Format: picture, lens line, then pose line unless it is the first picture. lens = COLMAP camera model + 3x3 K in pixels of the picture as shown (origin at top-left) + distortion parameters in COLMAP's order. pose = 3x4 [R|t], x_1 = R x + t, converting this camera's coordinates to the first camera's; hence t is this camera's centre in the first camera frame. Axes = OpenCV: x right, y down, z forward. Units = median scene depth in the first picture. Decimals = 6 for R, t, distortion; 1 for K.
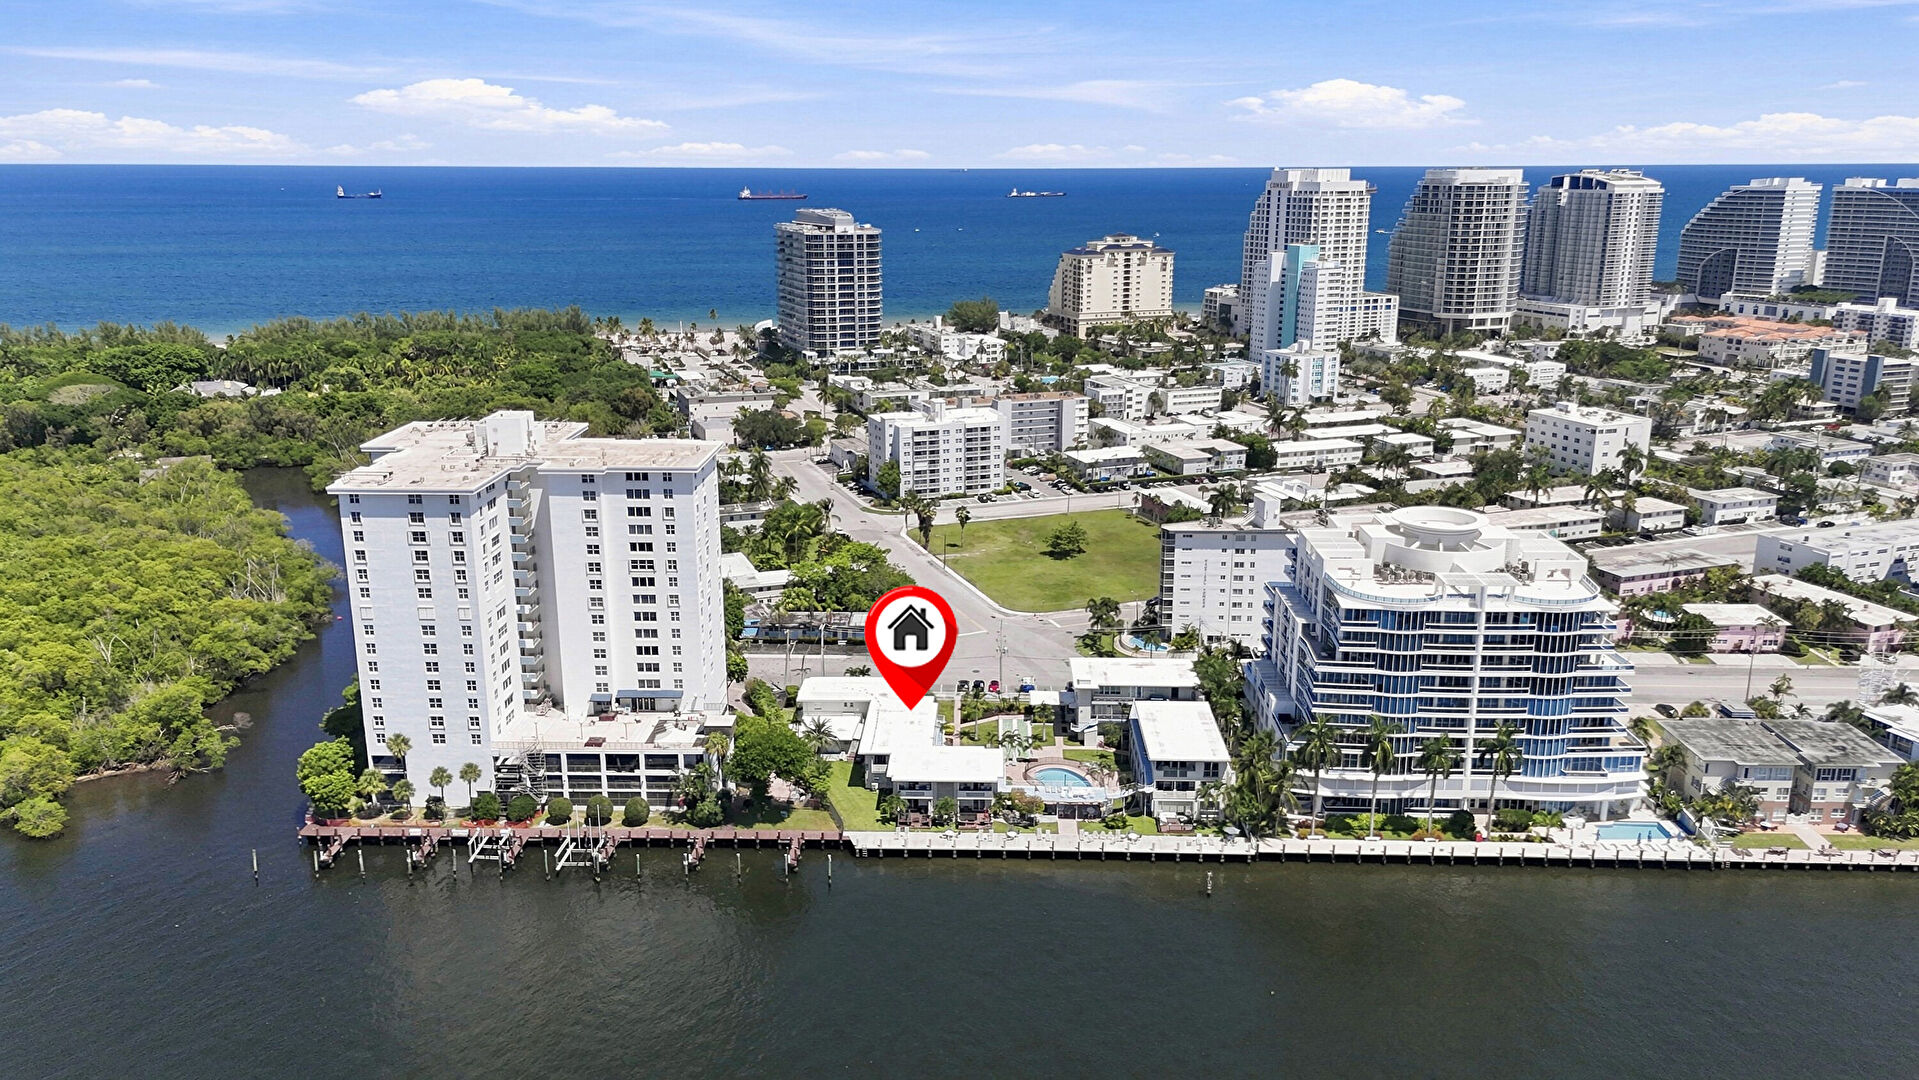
lens RADIAL K [[1392.1, 0, 958.4], [0, 1392.1, 563.7], [0, 0, 1]] dist [0.097484, -0.111669]
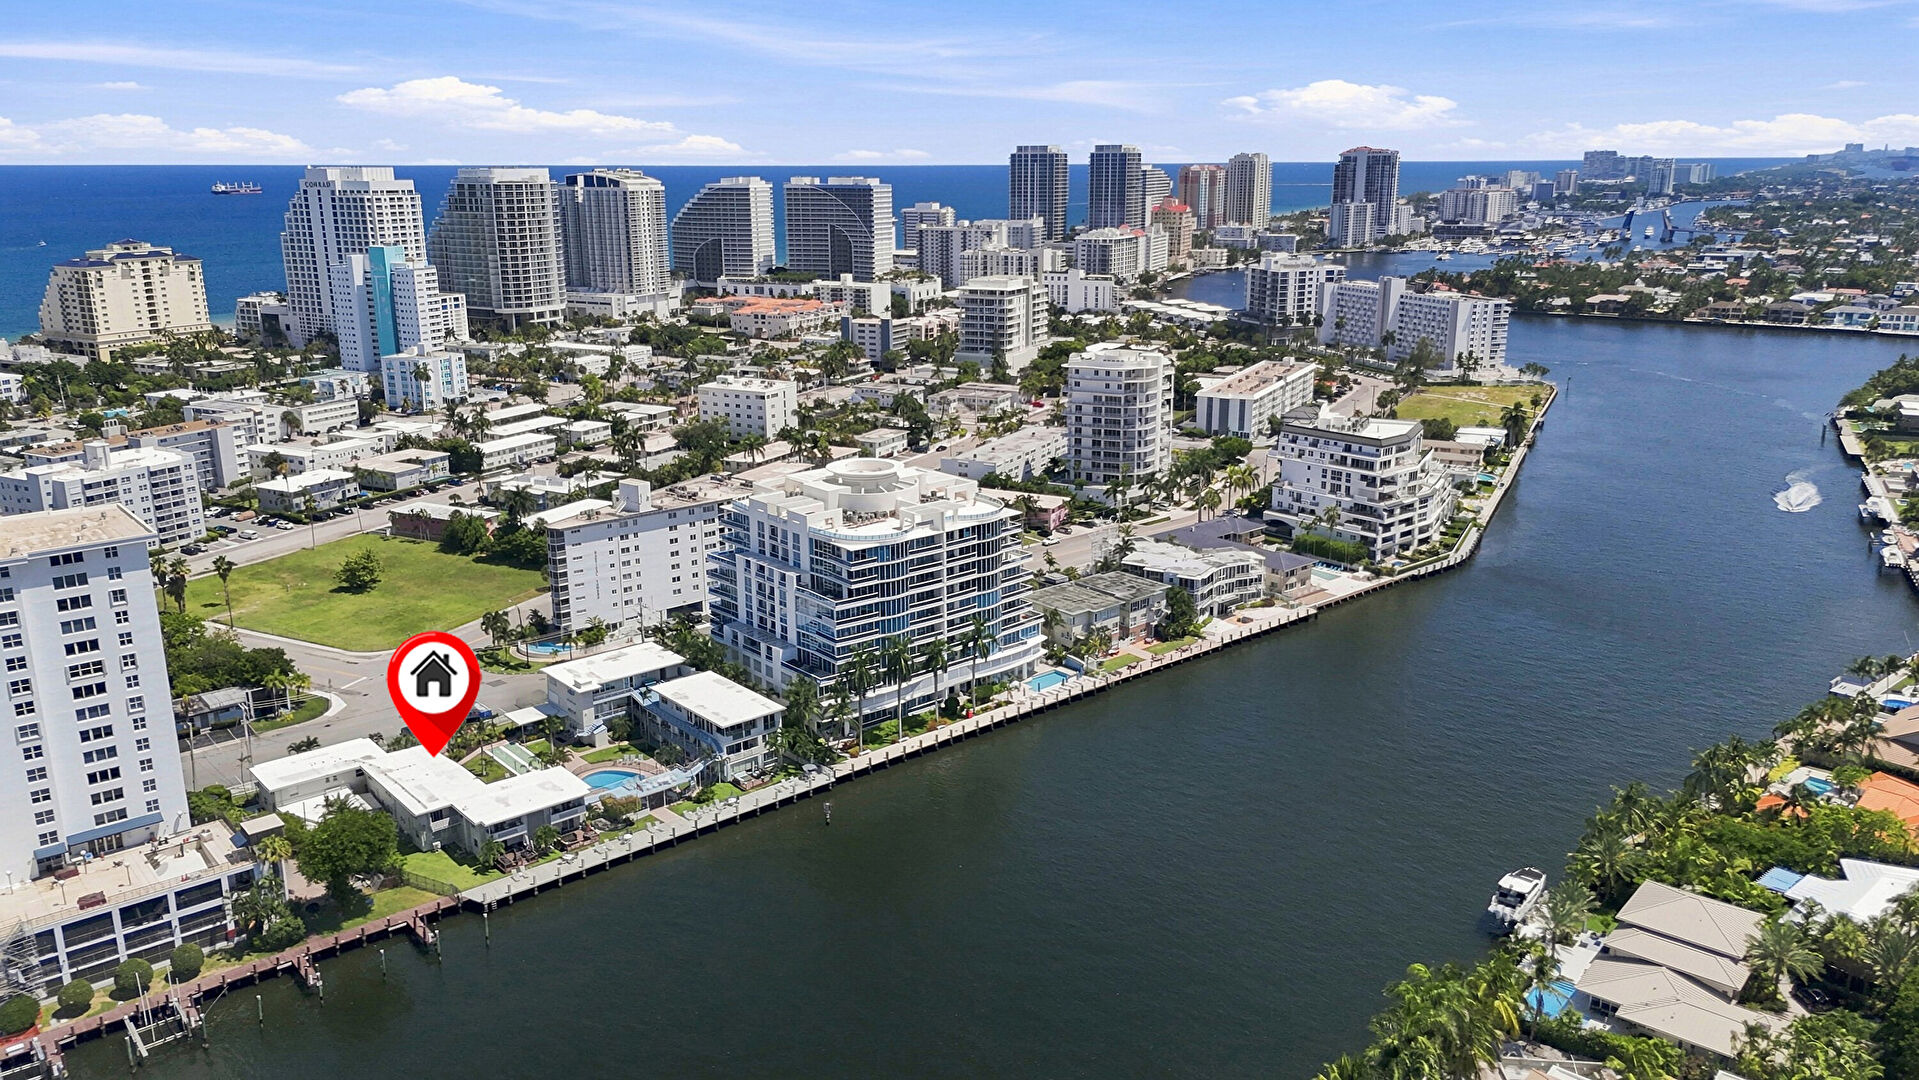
lens RADIAL K [[1402.2, 0, 962.1], [0, 1402.2, 549.2], [0, 0, 1]] dist [0.079037, -0.082659]
pose [[0.737160, -0.183354, 0.650367, -0.341136], [0.189719, 0.979927, 0.061228, -0.019320], [-0.648538, 0.078253, 0.757149, 0.058734]]
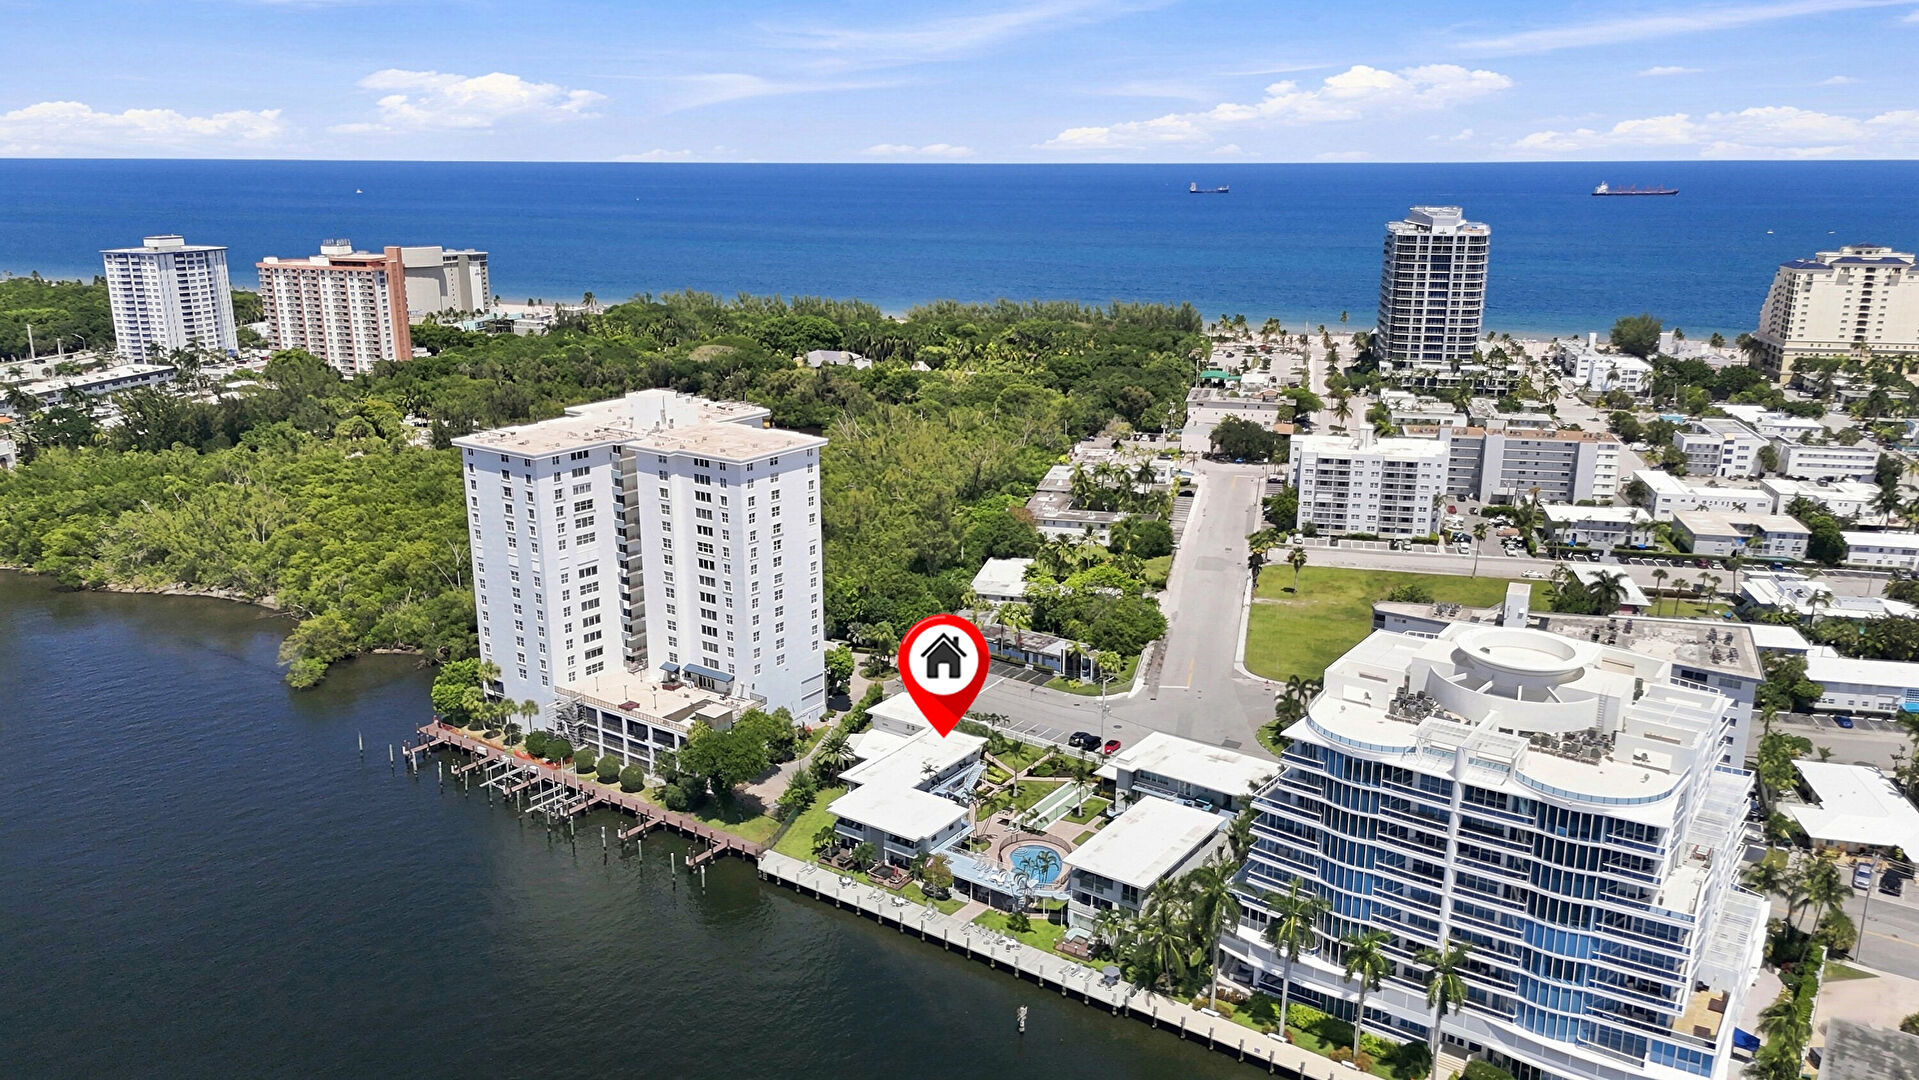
lens RADIAL K [[1402.2, 0, 962.1], [0, 1402.2, 549.2], [0, 0, 1]] dist [0.079037, -0.082659]
pose [[0.832859, 0.149771, -0.532837, 0.444537], [-0.153501, 0.987432, 0.037618, -0.060690], [0.531774, 0.050461, 0.845381, 0.203268]]
